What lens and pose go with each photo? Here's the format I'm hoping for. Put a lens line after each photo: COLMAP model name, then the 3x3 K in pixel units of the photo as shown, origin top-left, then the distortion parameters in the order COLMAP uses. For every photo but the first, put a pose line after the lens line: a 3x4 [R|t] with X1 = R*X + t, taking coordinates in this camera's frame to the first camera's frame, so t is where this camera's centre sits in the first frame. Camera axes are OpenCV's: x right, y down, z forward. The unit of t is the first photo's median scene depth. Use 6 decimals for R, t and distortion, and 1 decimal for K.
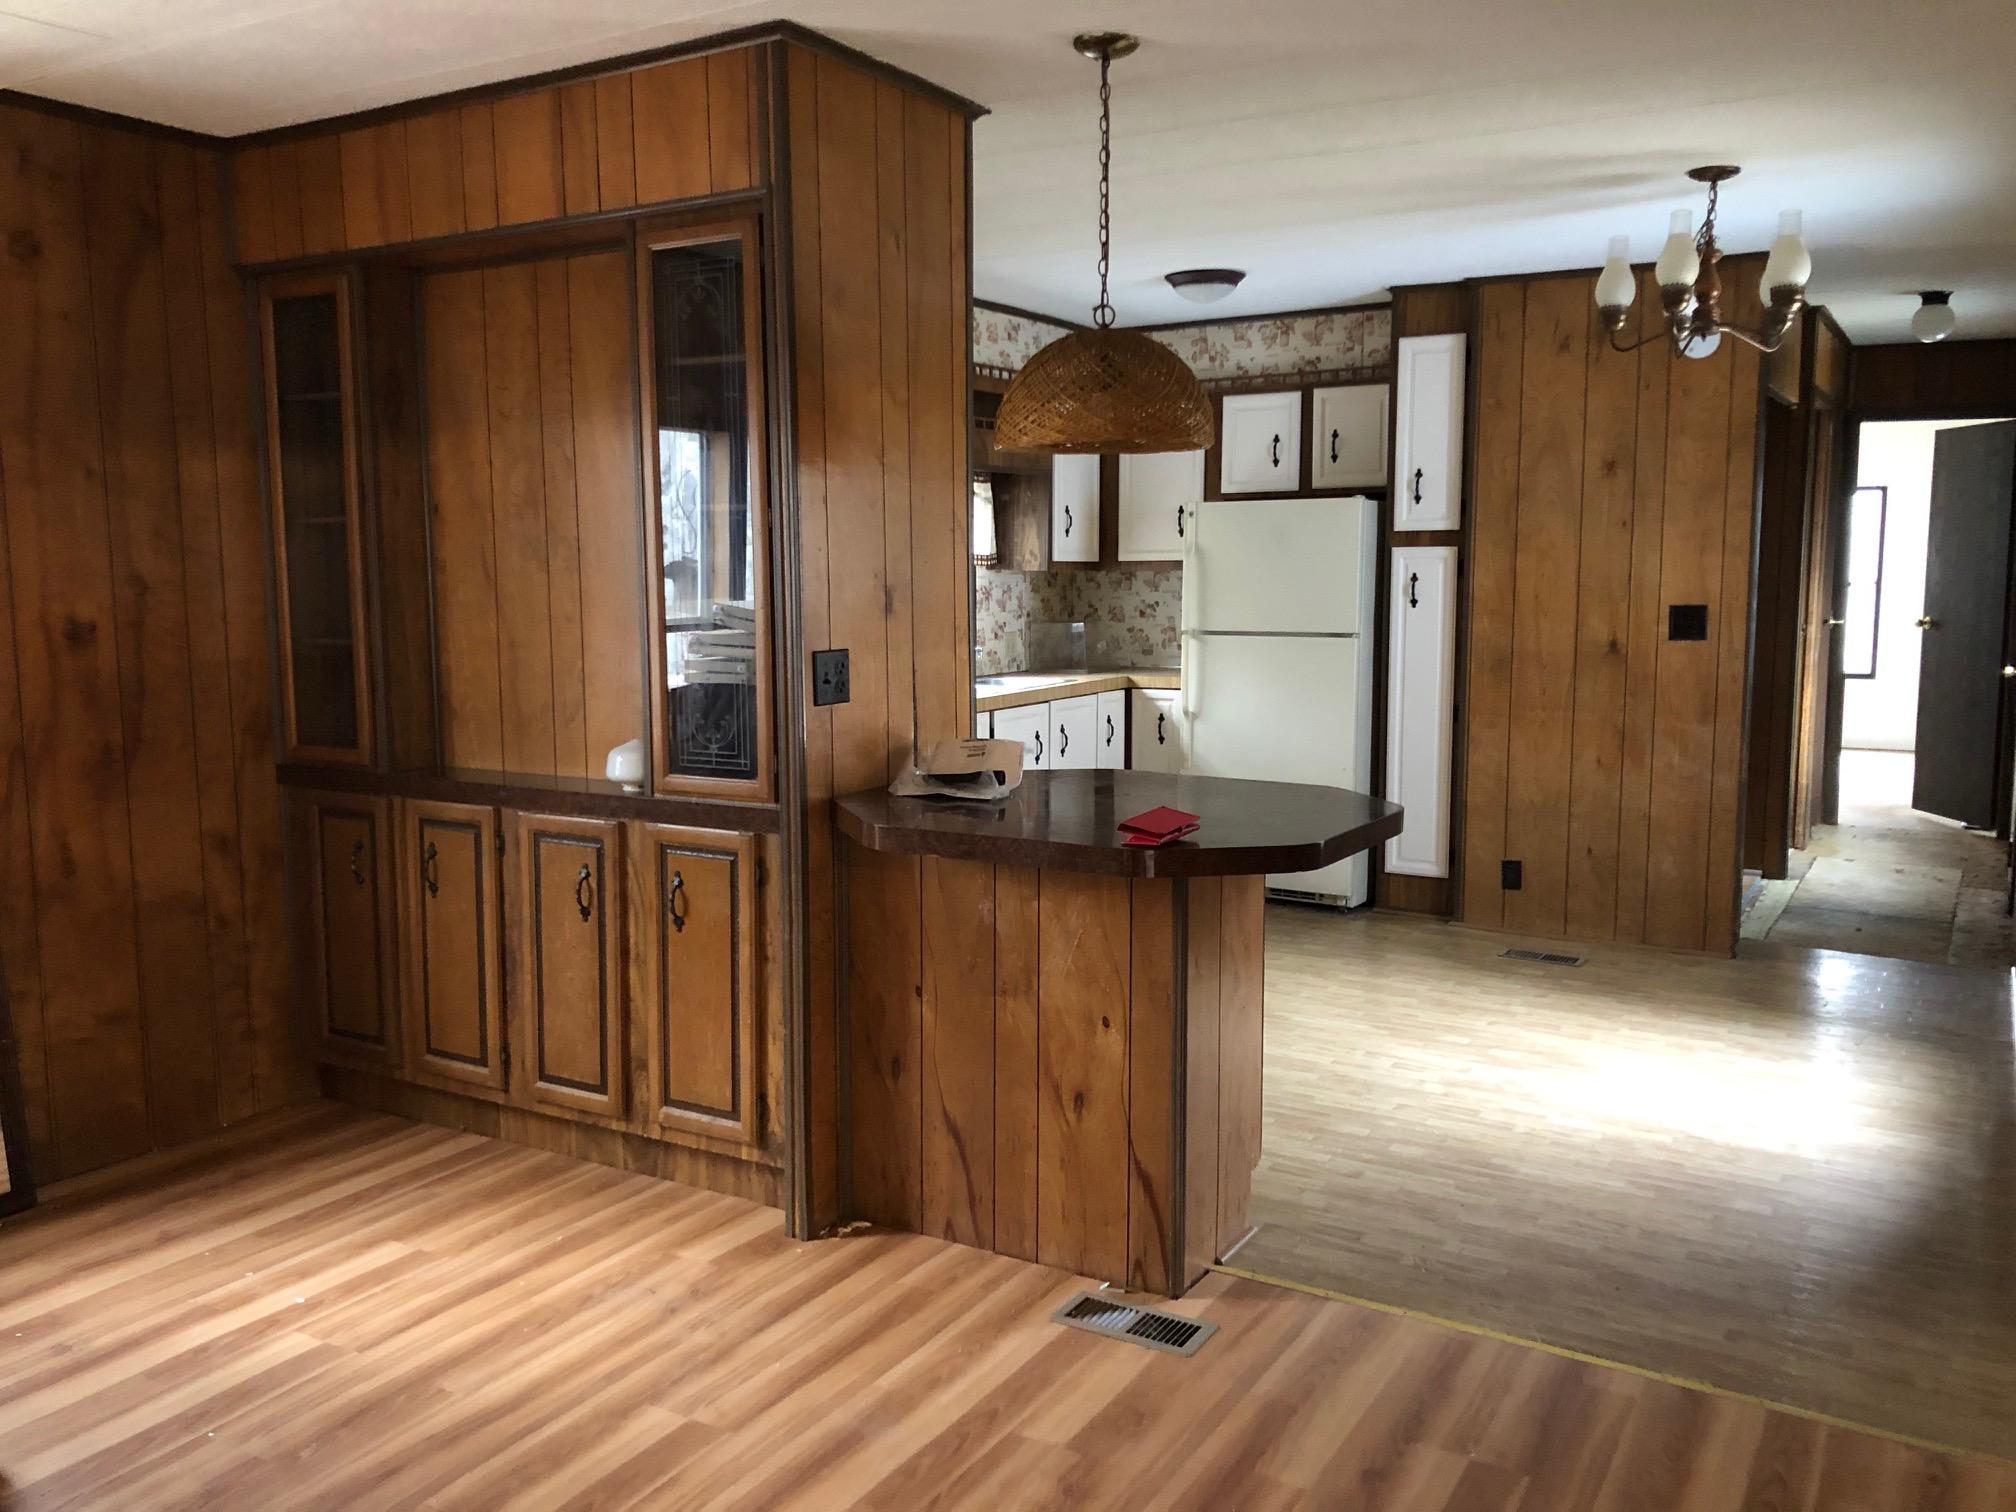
lens RADIAL K [[1653.9, 0, 1008.4], [0, 1653.9, 748.4], [0, 0, 1]] dist [0.026199, -0.031173]
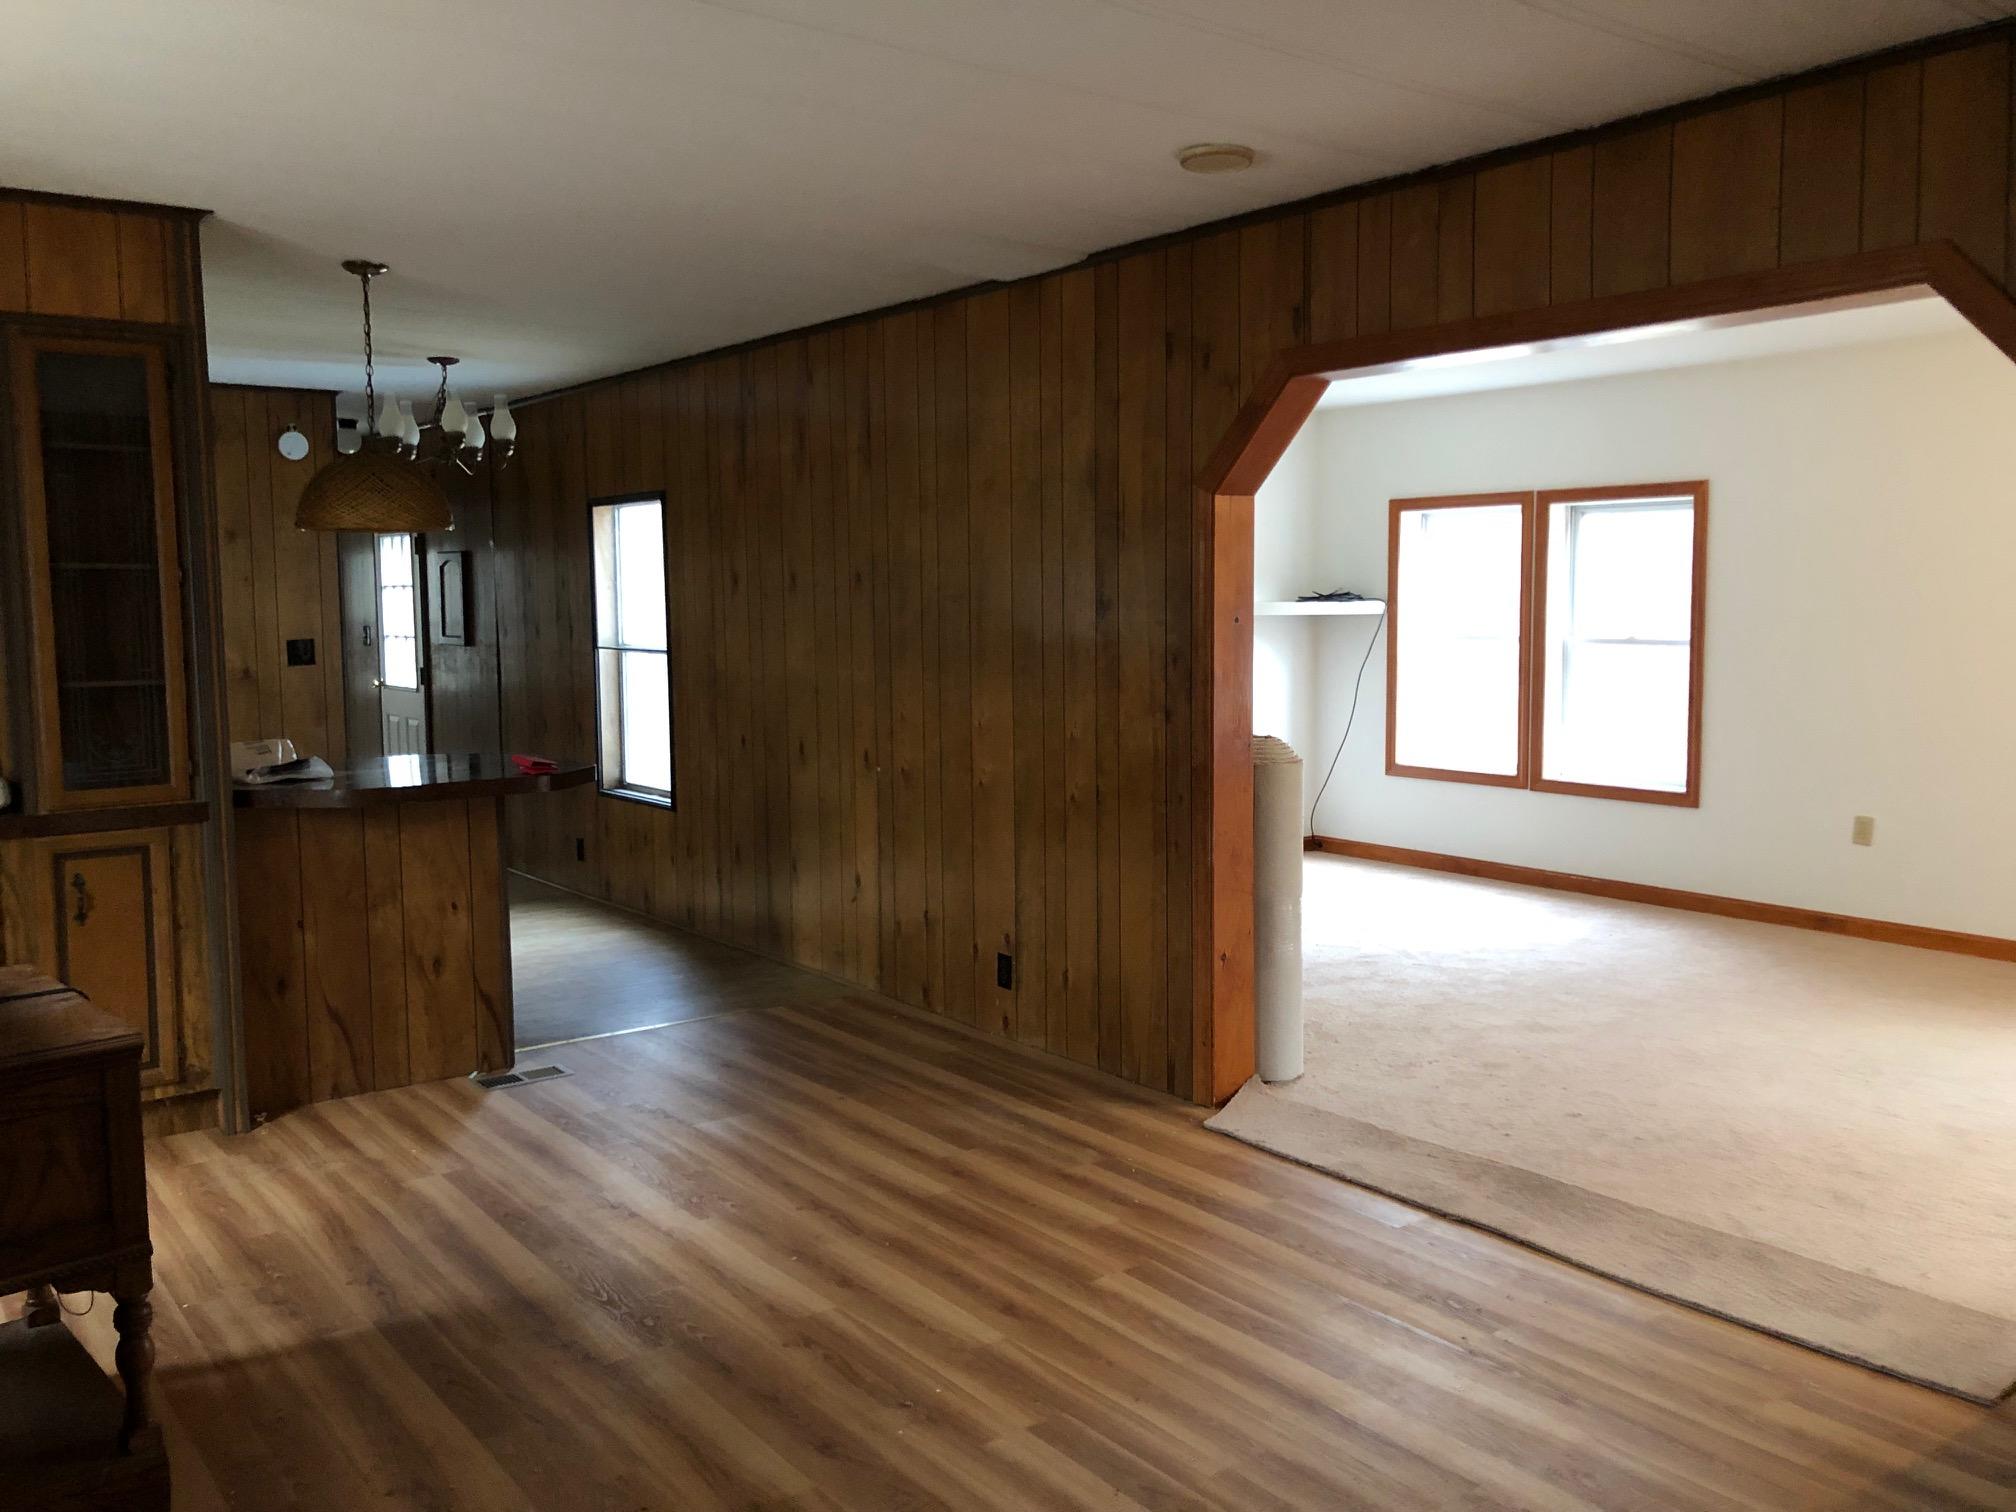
lens RADIAL K [[1653.9, 0, 1001.3], [0, 1653.9, 735.0], [0, 0, 1]] dist [0.026199, -0.031173]
pose [[0.377822, -0.080806, 0.922345, -1.109515], [0.112855, 0.992776, 0.040747, 0.001022], [-0.918975, 0.088696, 0.384212, -0.074272]]
